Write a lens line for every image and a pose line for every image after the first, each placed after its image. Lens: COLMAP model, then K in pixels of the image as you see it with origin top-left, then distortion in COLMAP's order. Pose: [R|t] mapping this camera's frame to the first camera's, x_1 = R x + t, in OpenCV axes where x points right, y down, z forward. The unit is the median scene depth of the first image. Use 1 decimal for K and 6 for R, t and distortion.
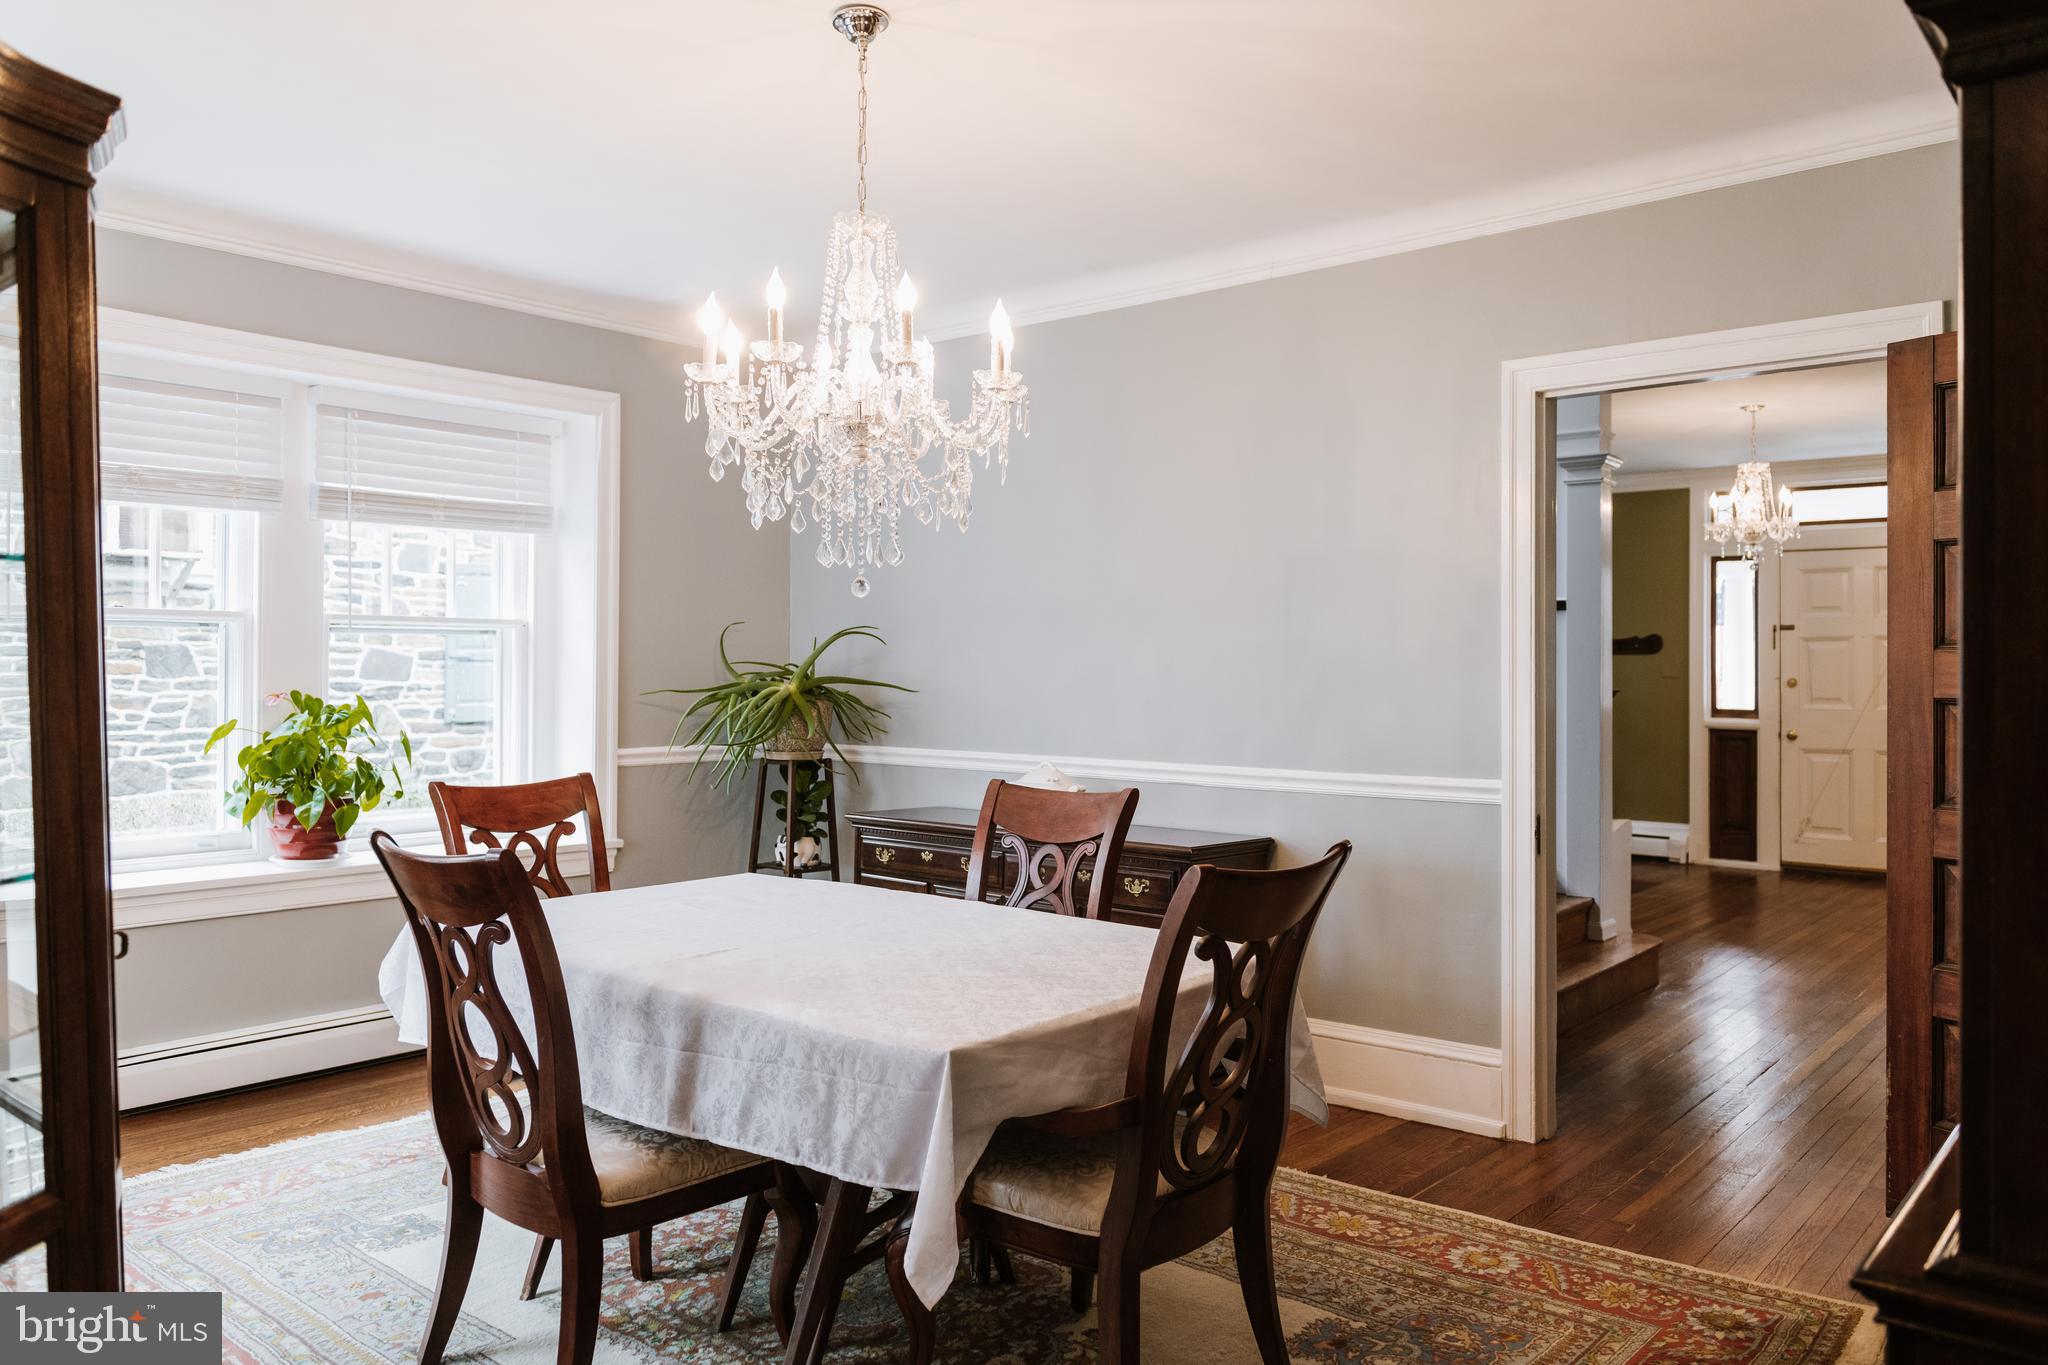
lens RADIAL K [[1548.3, 0, 1001.0], [0, 1548.3, 679.1], [0, 0, 1]] dist [0.006208, 0.000660]
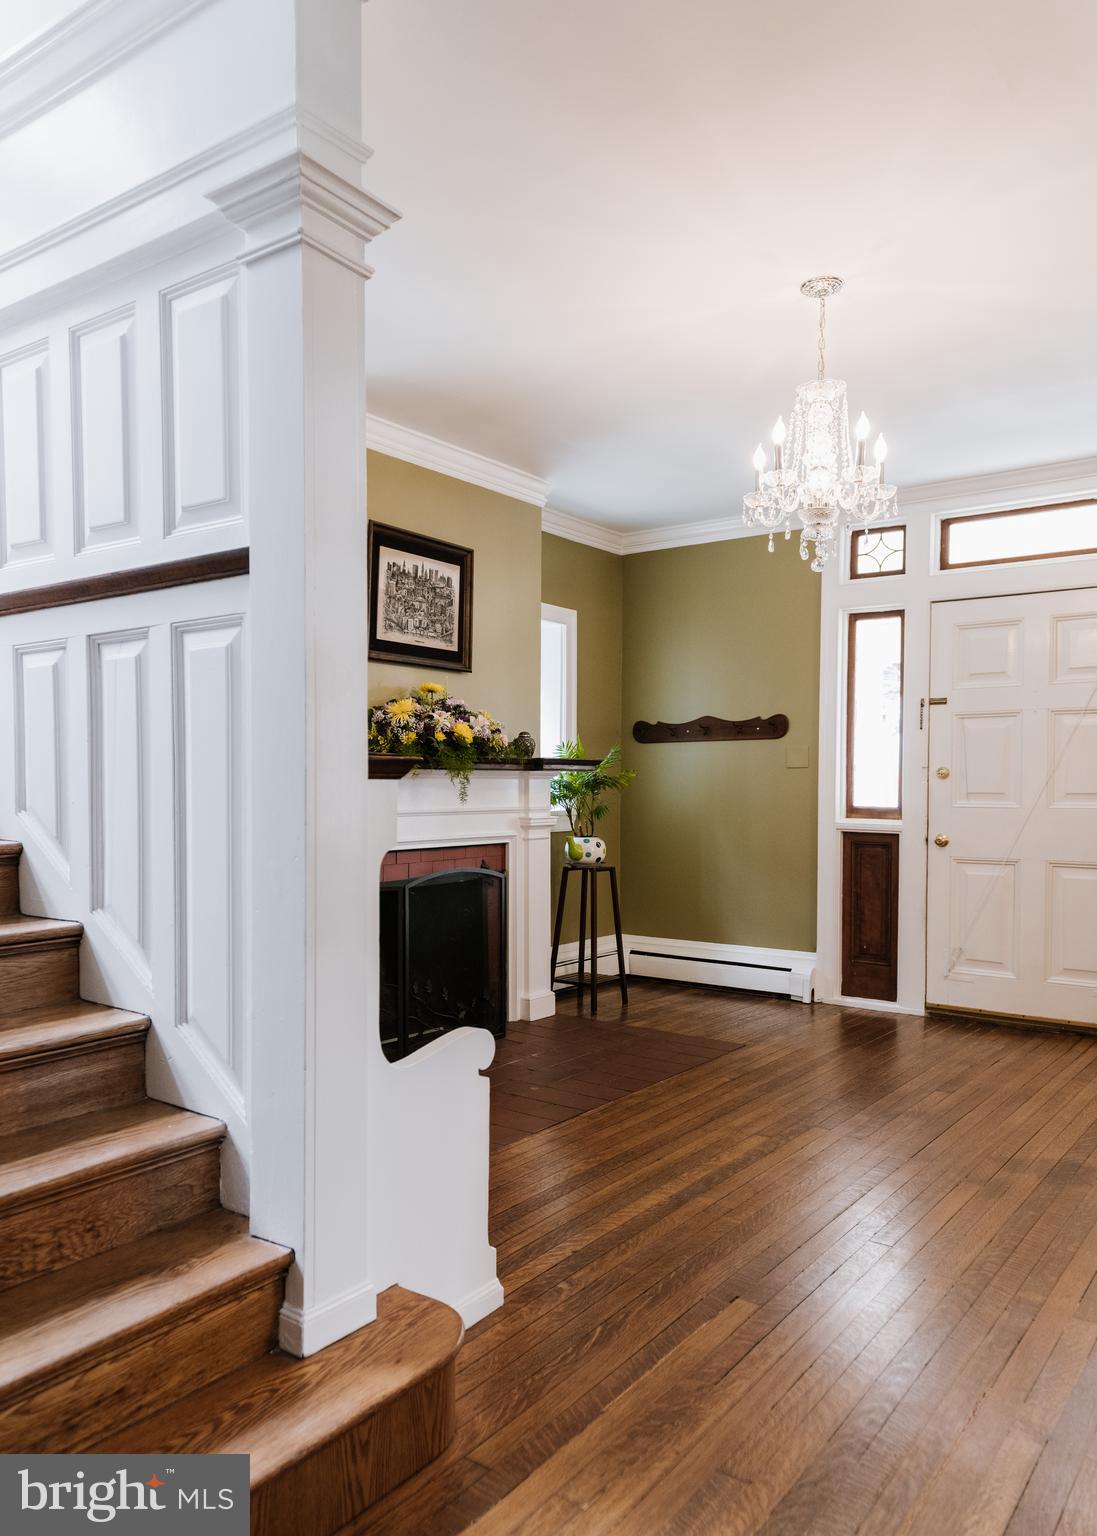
lens RADIAL K [[1132.8, 0, 452.0], [0, 1132.8, 824.2], [0, 0, 1]] dist [0.028523, -0.004121]
pose [[0.999851, -0.003286, 0.016956, 0.253052], [0.002839, 0.999650, 0.026291, 0.012384], [-0.017037, -0.026239, 0.999511, 0.431703]]
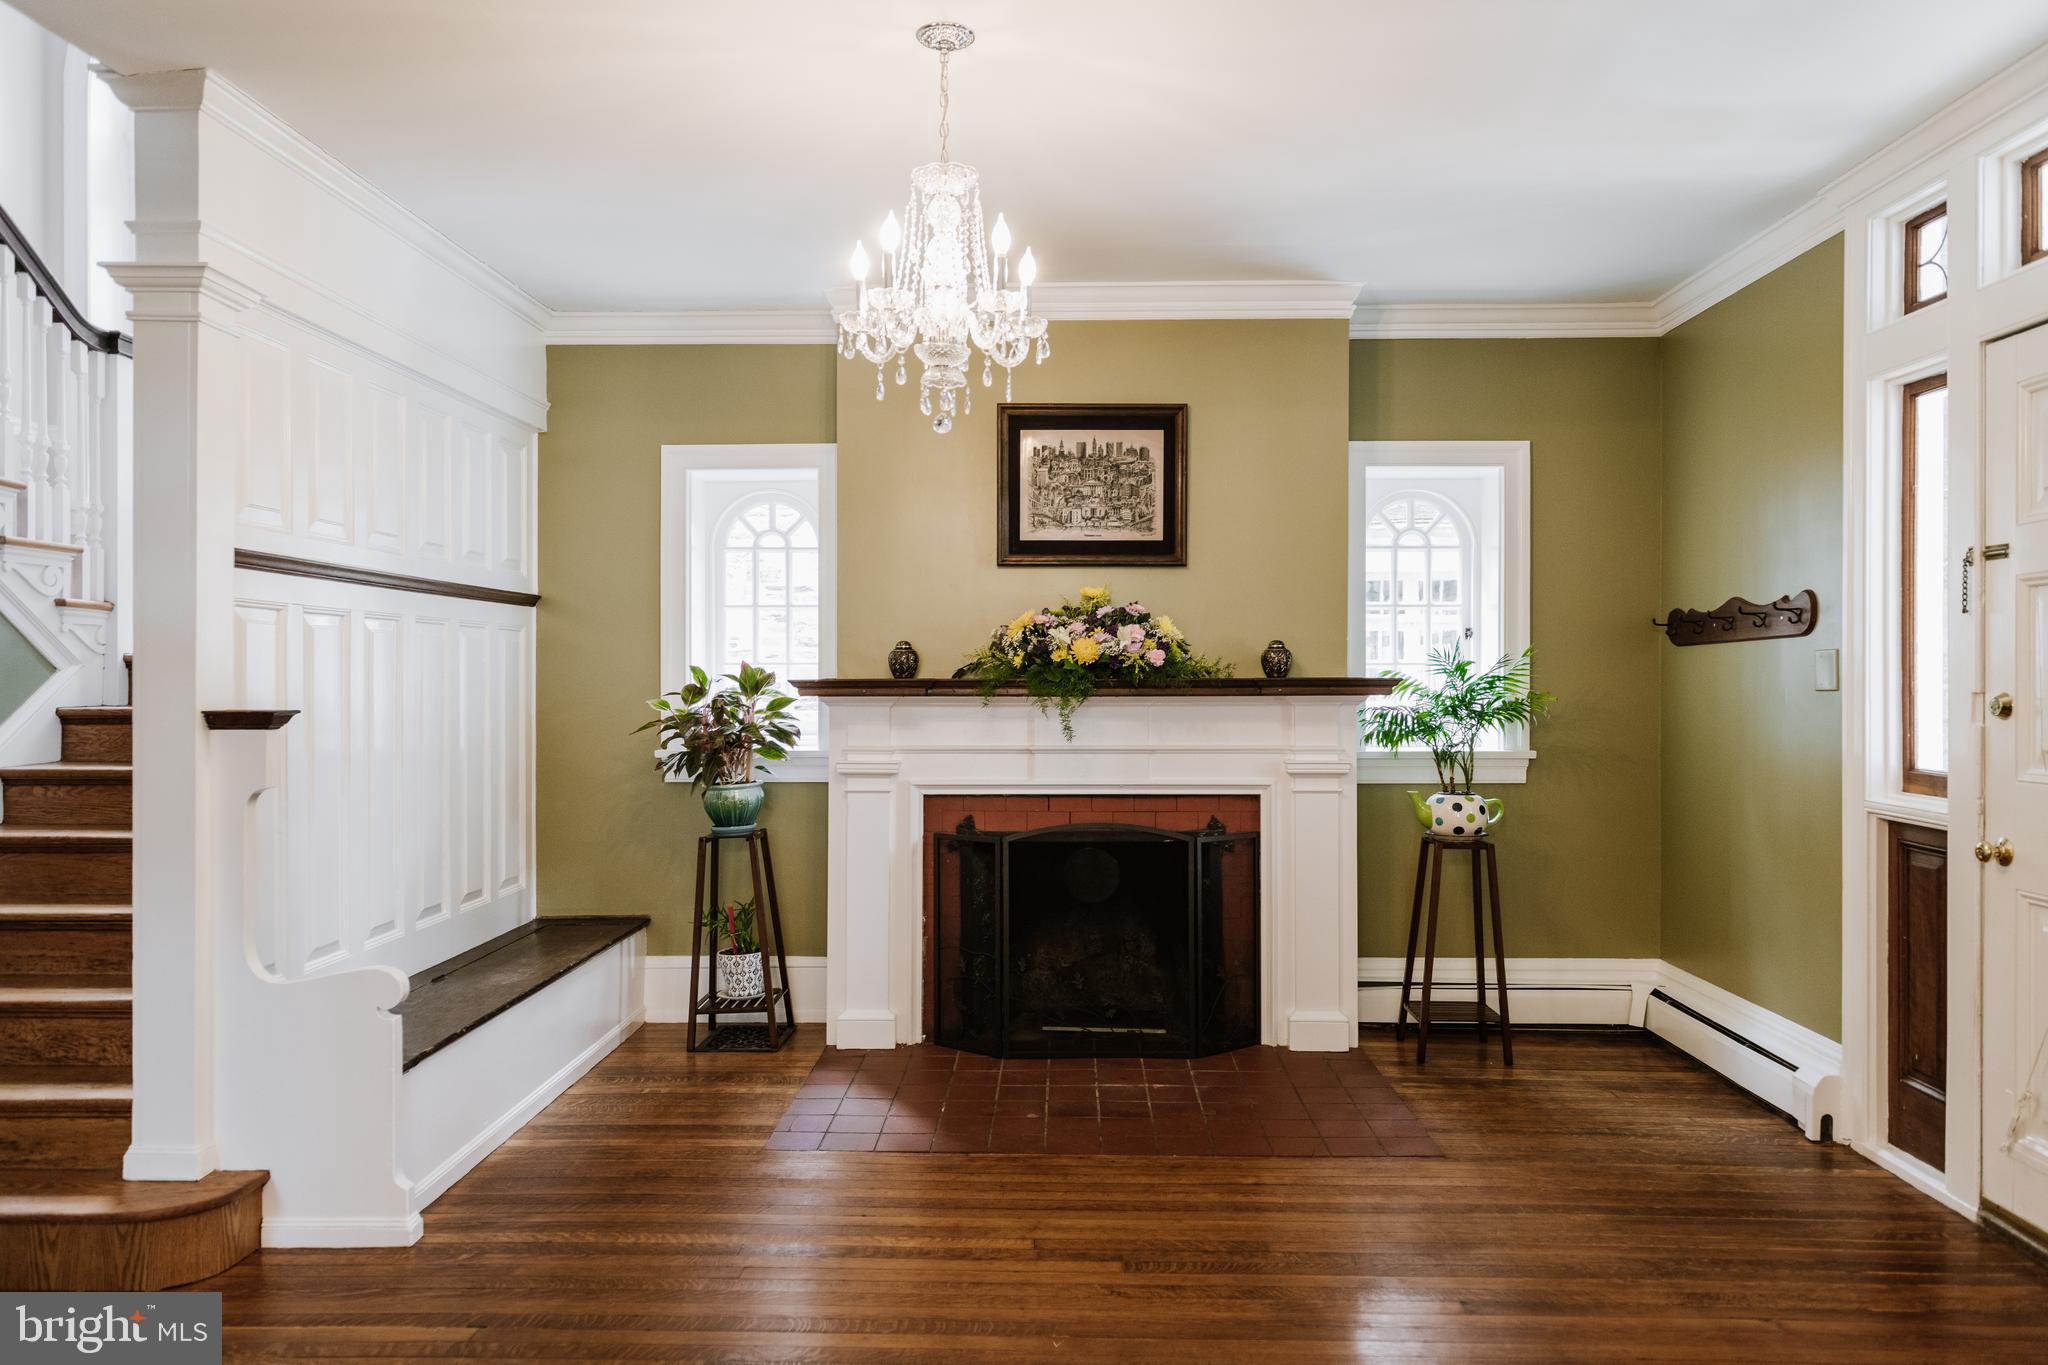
lens RADIAL K [[1432.7, 0, 1032.5], [0, 1432.7, 686.9], [0, 0, 1]] dist [0.018565, -0.005099]
pose [[0.582856, 0.001772, -0.812574, 0.647049], [-0.001340, 0.999998, 0.001220, -0.002149], [0.812575, 0.000378, 0.582857, 0.621340]]
